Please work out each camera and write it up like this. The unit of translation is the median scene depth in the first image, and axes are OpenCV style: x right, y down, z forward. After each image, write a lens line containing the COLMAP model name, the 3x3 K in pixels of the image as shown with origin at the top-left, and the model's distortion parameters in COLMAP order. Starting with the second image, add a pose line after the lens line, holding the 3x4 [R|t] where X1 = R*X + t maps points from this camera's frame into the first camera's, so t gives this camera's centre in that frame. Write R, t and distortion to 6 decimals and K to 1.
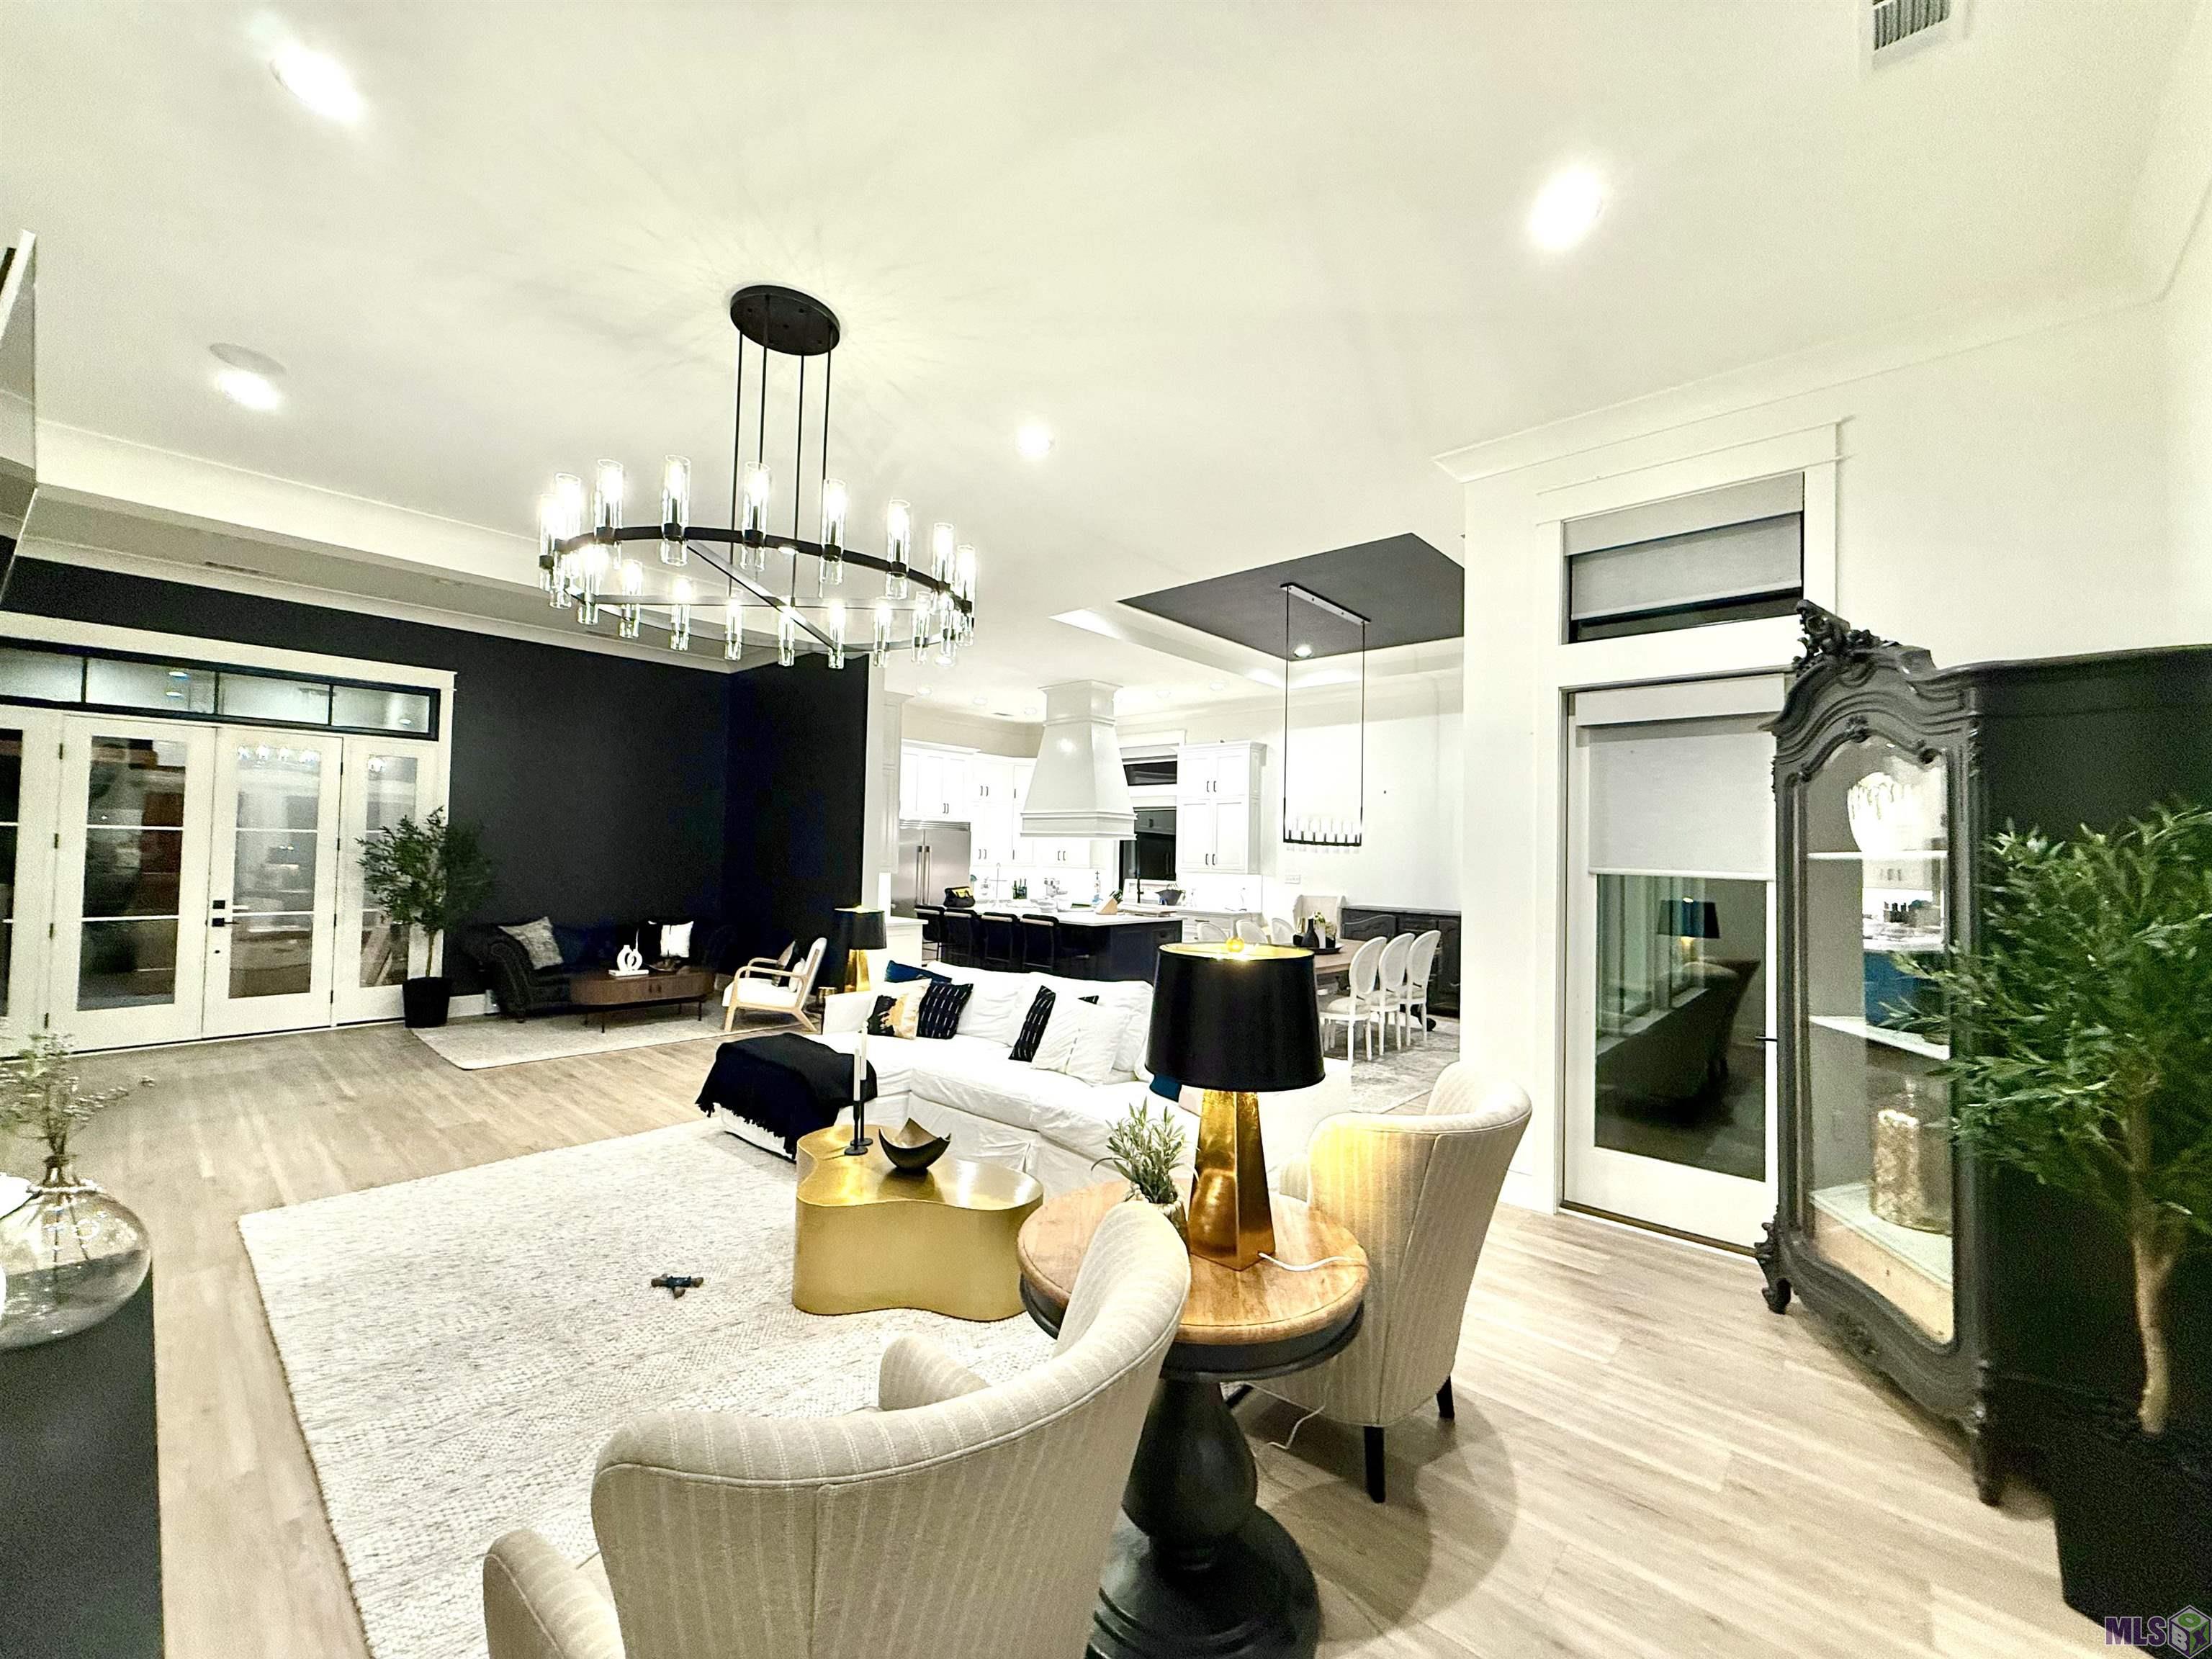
lens RADIAL K [[877.7, 0, 1103.0], [0, 877.7, 831.6], [0, 0, 1]] dist [0.000154, -0.000251]
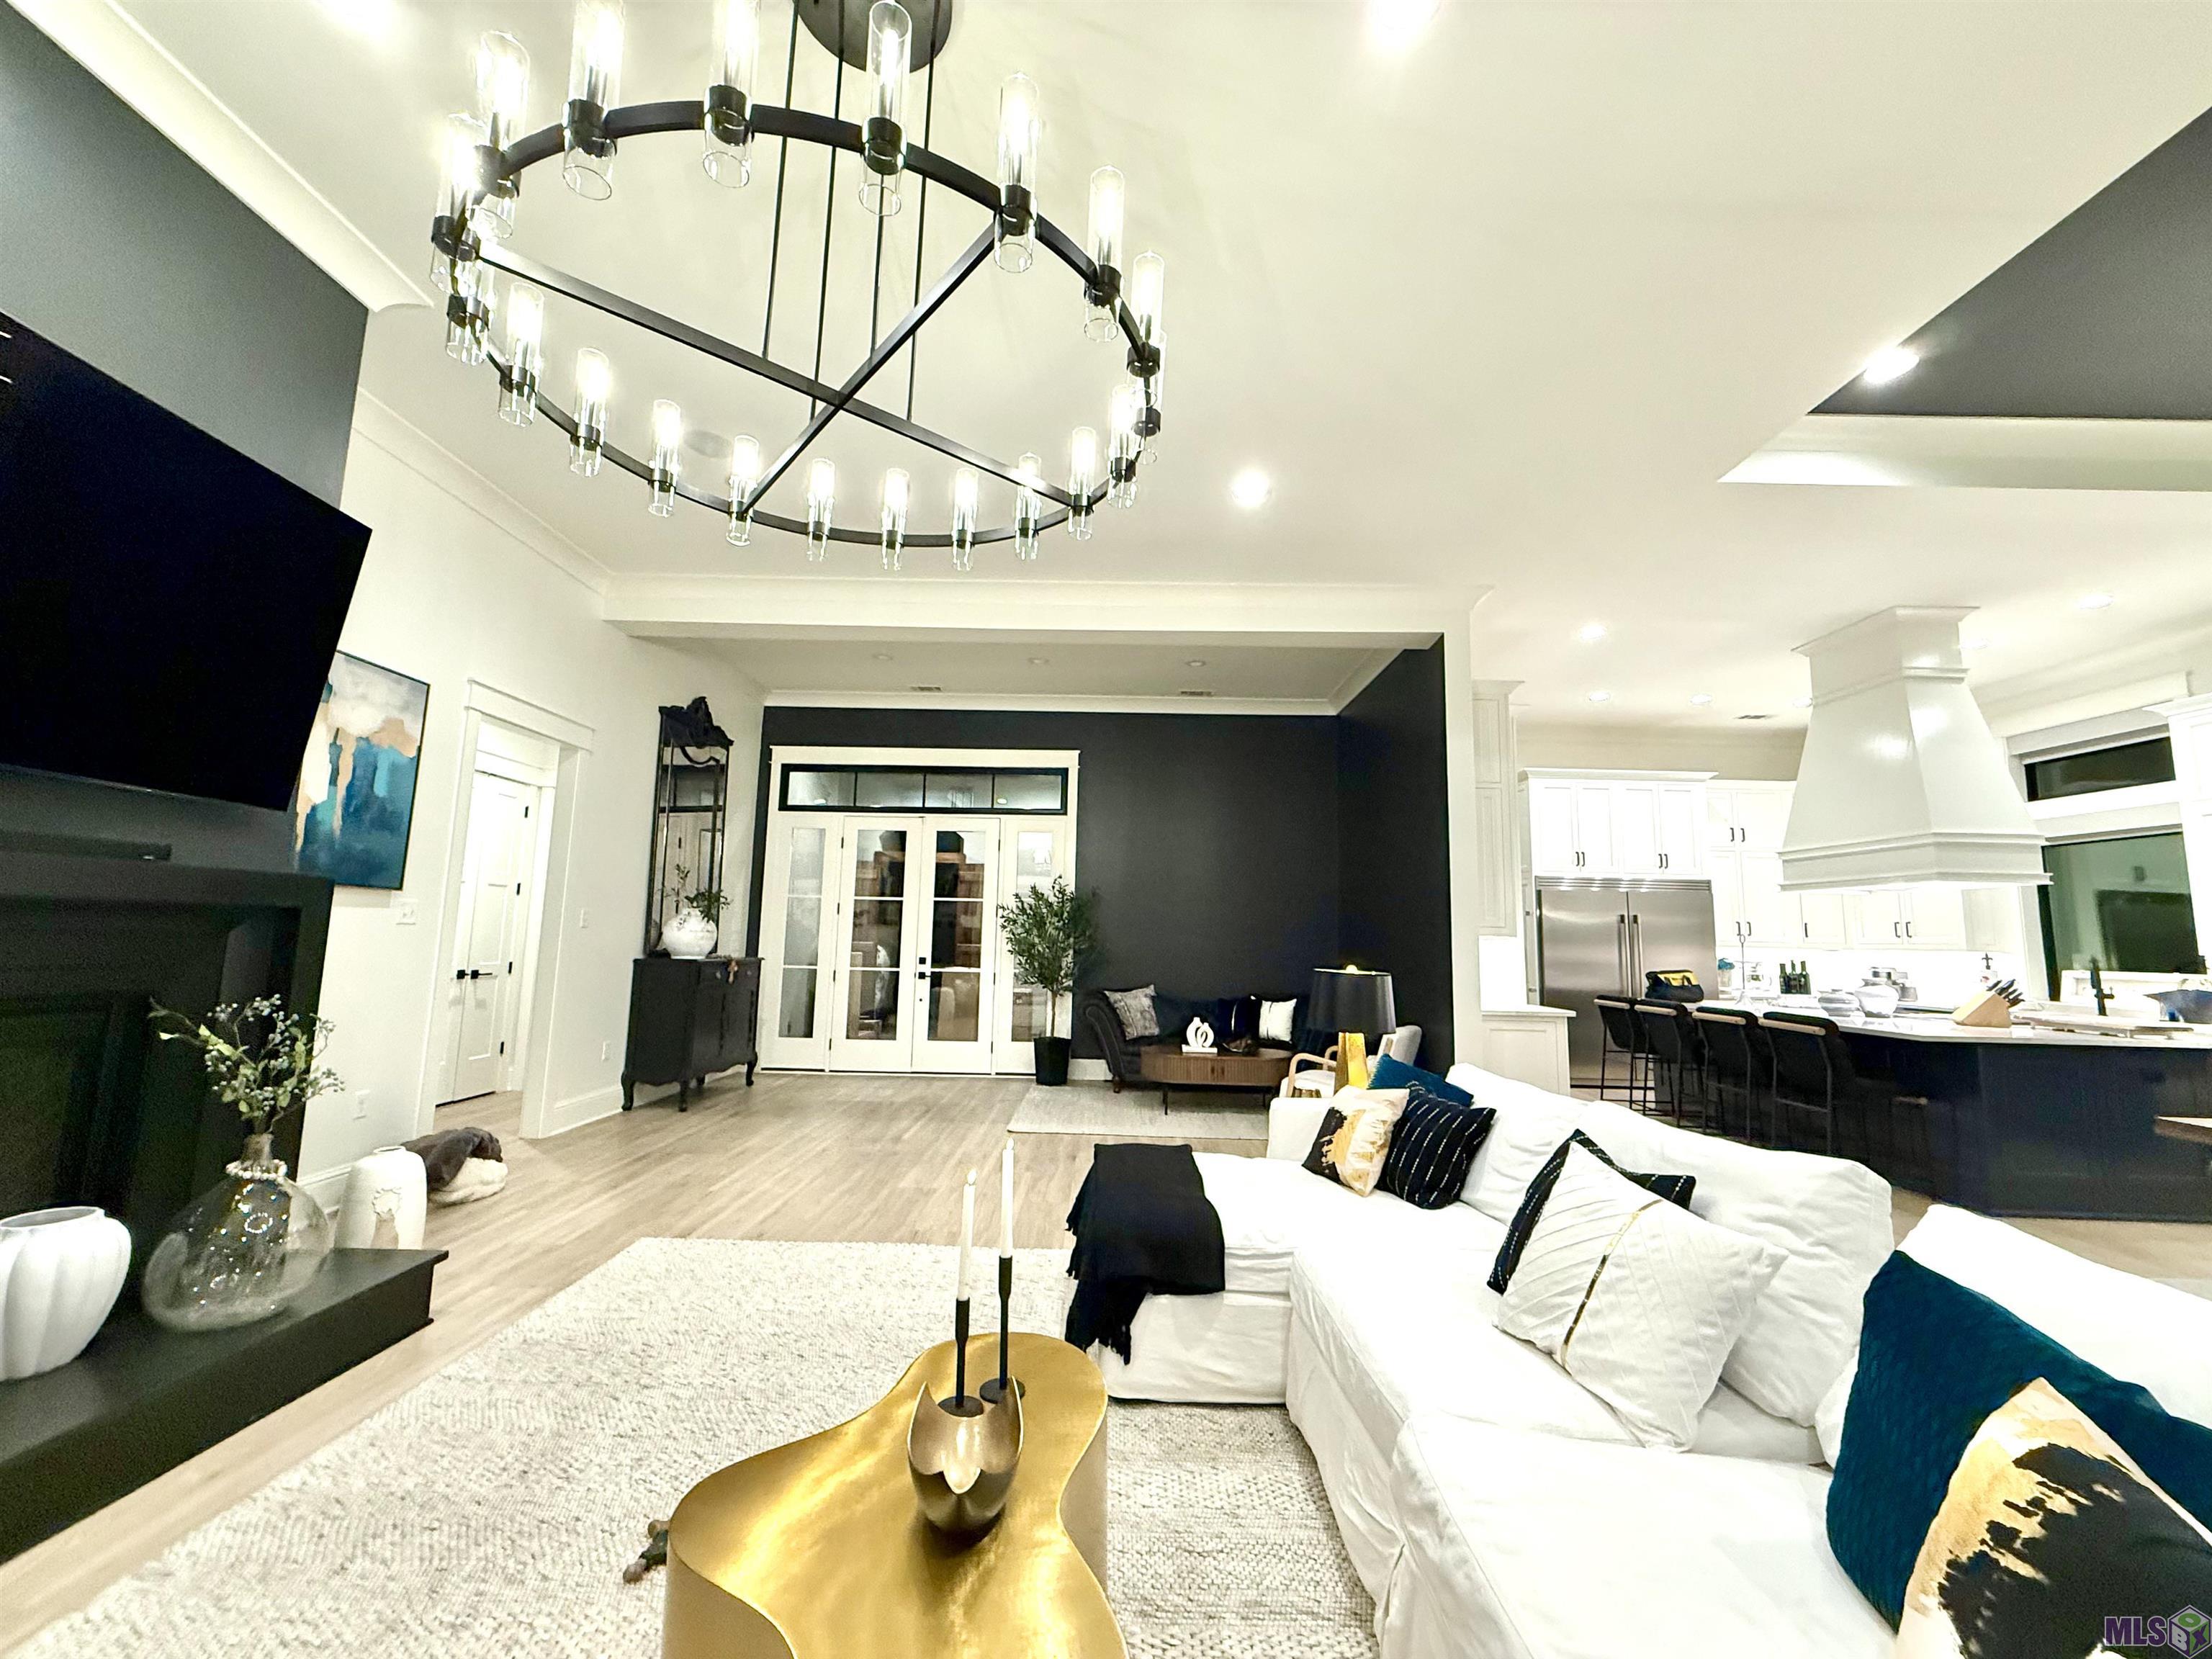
lens RADIAL K [[879.0, 0, 1101.6], [0, 879.0, 829.1], [0, 0, 1]] dist [0.000097, 0.000354]
pose [[0.662965, -0.099126, -0.742059, 0.073154], [0.010219, 0.992301, -0.123424, 0.047977], [0.748581, 0.074242, 0.658874, 0.321667]]
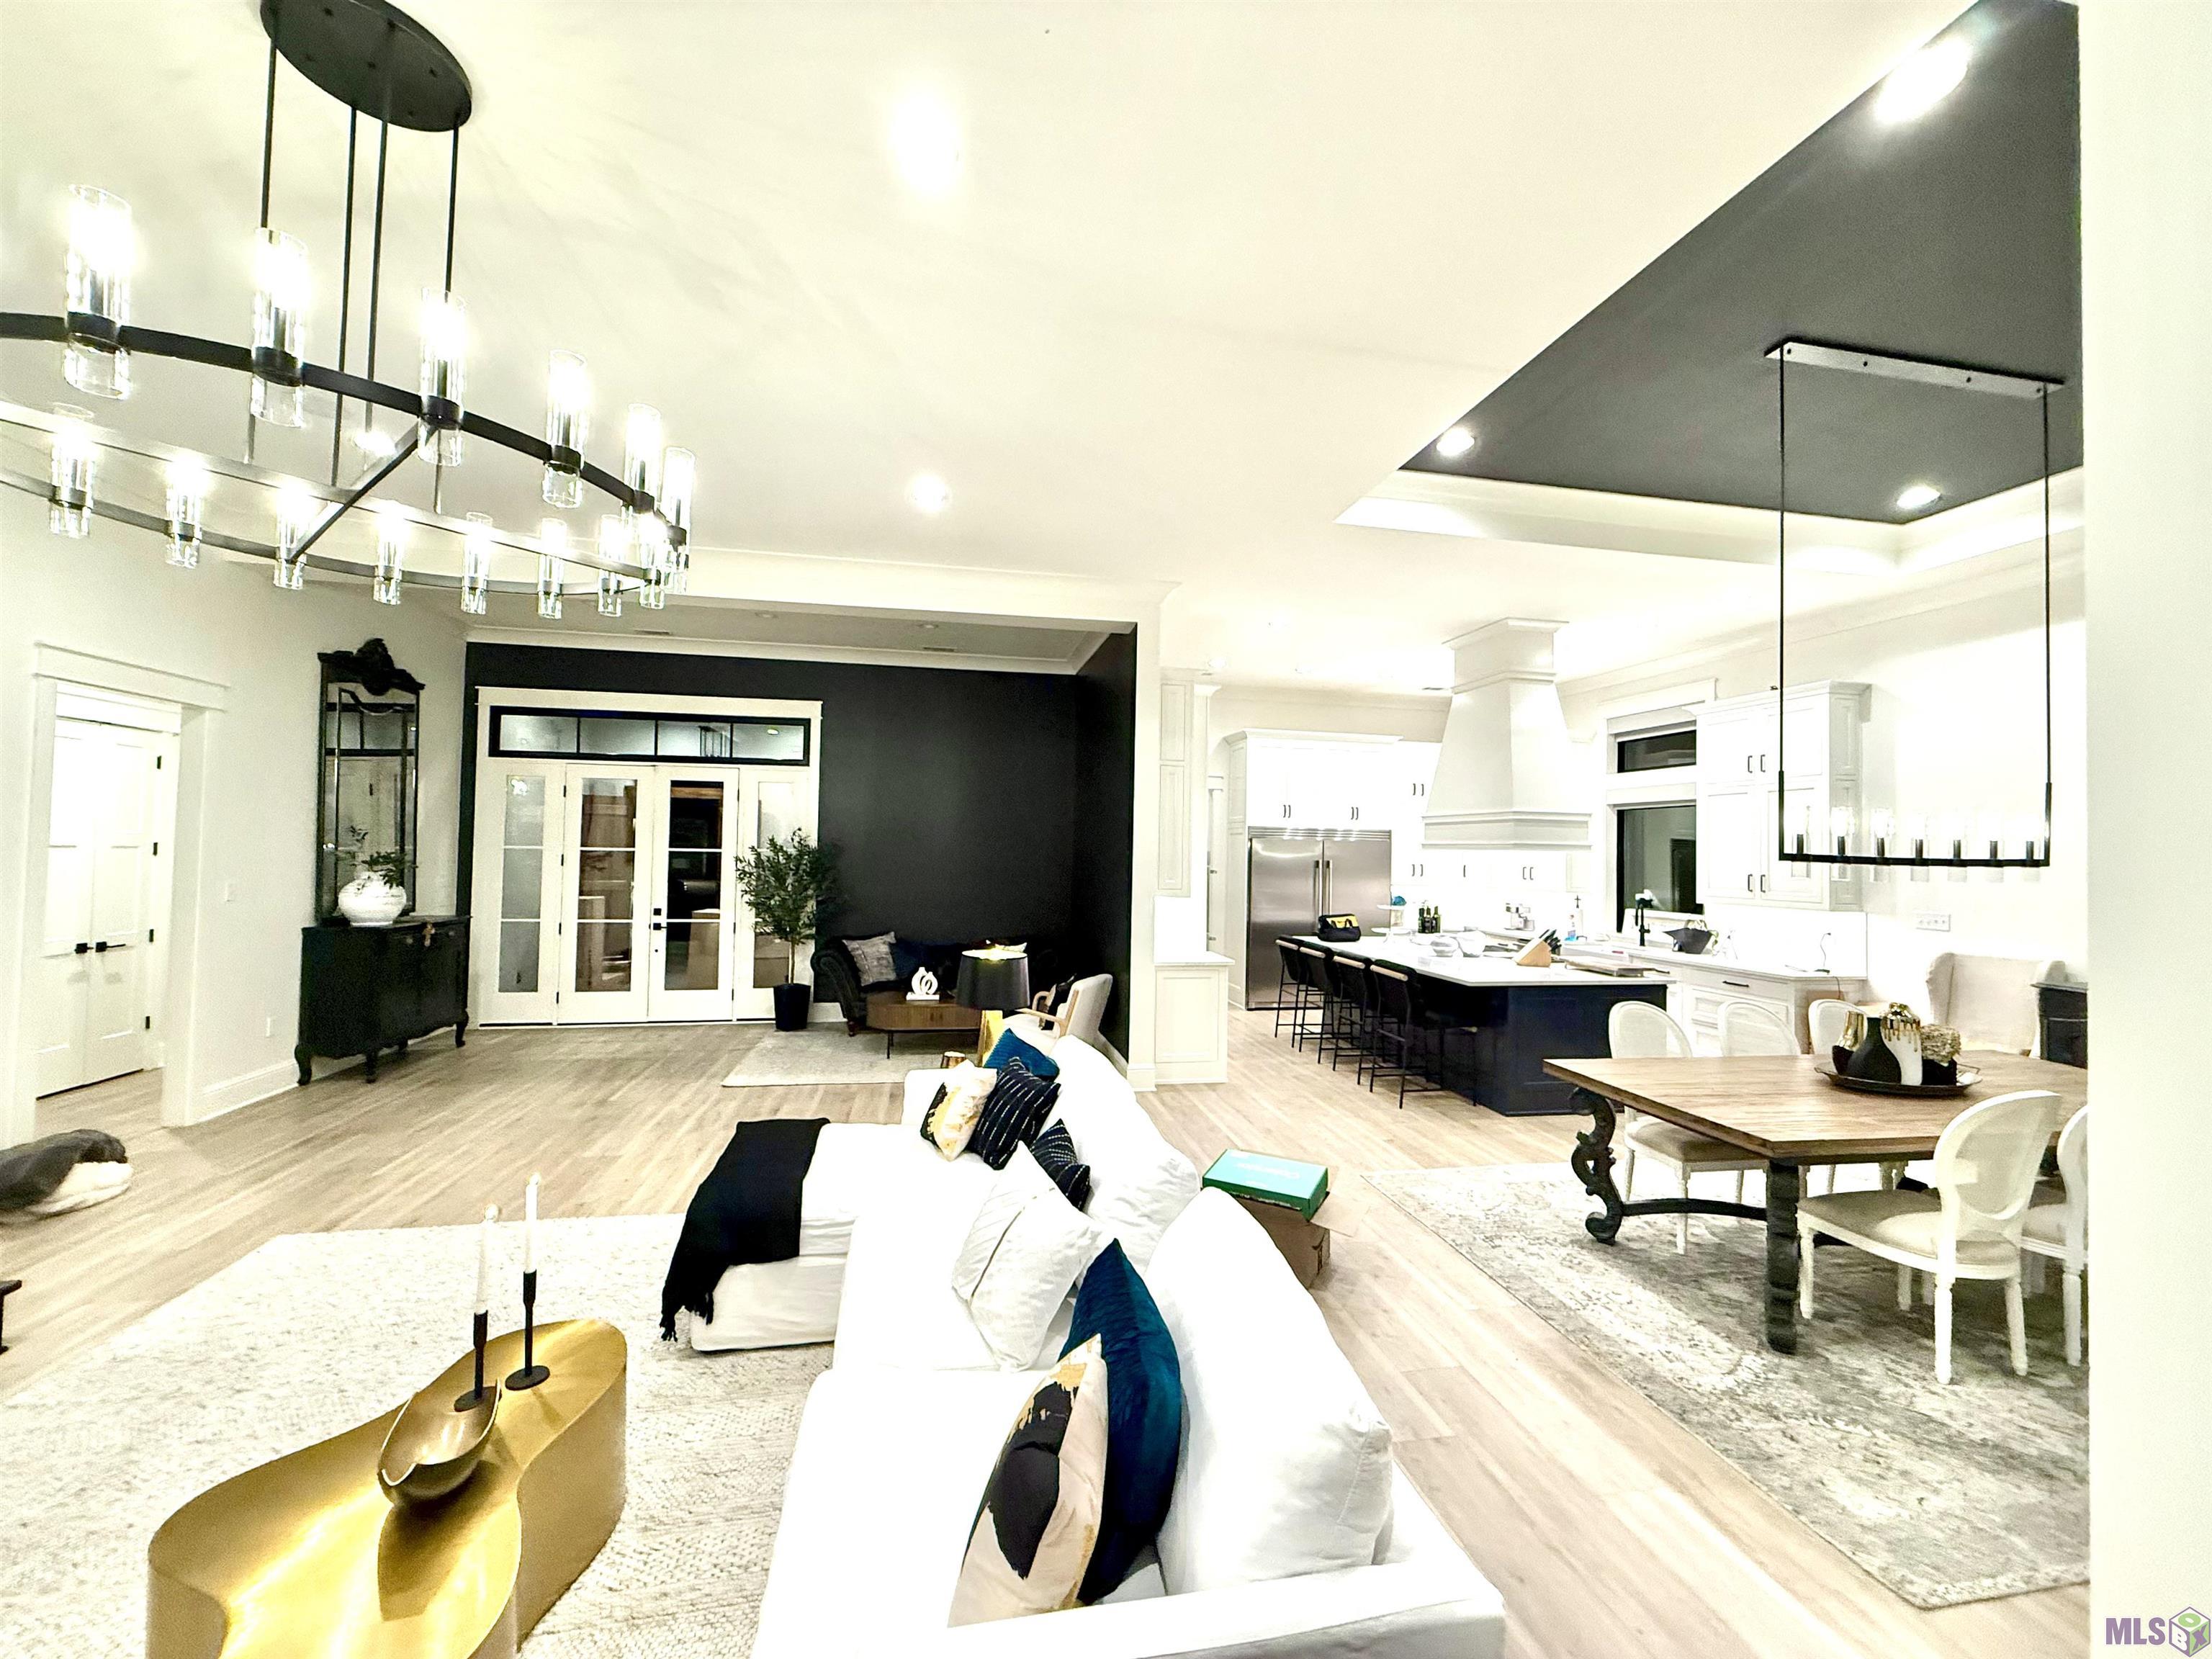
lens RADIAL K [[879.0, 0, 1101.6], [0, 879.0, 829.1], [0, 0, 1]] dist [0.000097, 0.000354]
pose [[0.798685, -0.020670, -0.601394, 0.187660], [0.012856, 0.999768, -0.017289, -0.001811], [0.601612, 0.006077, 0.798766, 0.349677]]
